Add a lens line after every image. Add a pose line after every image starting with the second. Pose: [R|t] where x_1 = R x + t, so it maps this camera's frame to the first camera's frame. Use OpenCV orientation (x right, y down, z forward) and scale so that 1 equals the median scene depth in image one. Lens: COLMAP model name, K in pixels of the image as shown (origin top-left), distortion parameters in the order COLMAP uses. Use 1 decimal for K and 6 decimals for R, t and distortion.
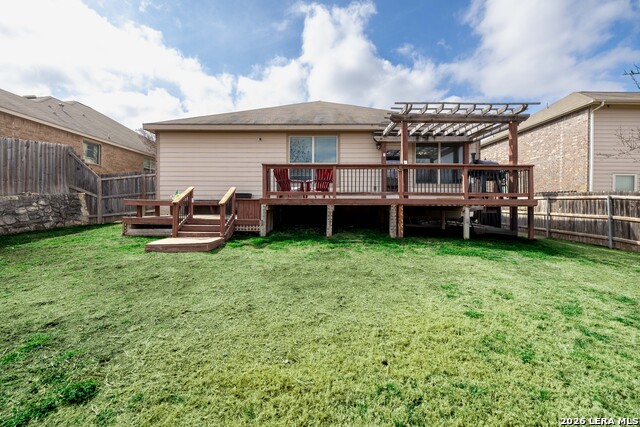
lens RADIAL K [[268.5, 0, 320.0], [0, 268.5, 212.6], [0, 0, 1]] dist [-0.000542, -0.000039]
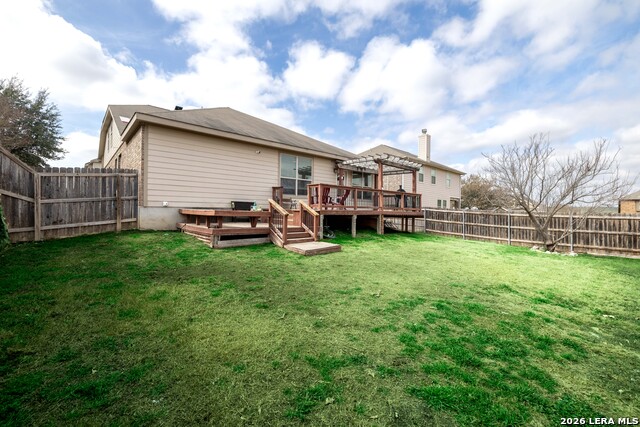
lens RADIAL K [[268.5, 0, 319.8], [0, 268.5, 213.1], [0, 0, 1]] dist [-0.000542, -0.000039]
pose [[0.730765, 0.000718, 0.682629, -0.864949], [0.003572, 0.999982, -0.004876, -0.024831], [-0.682620, 0.006001, 0.730749, 0.047922]]
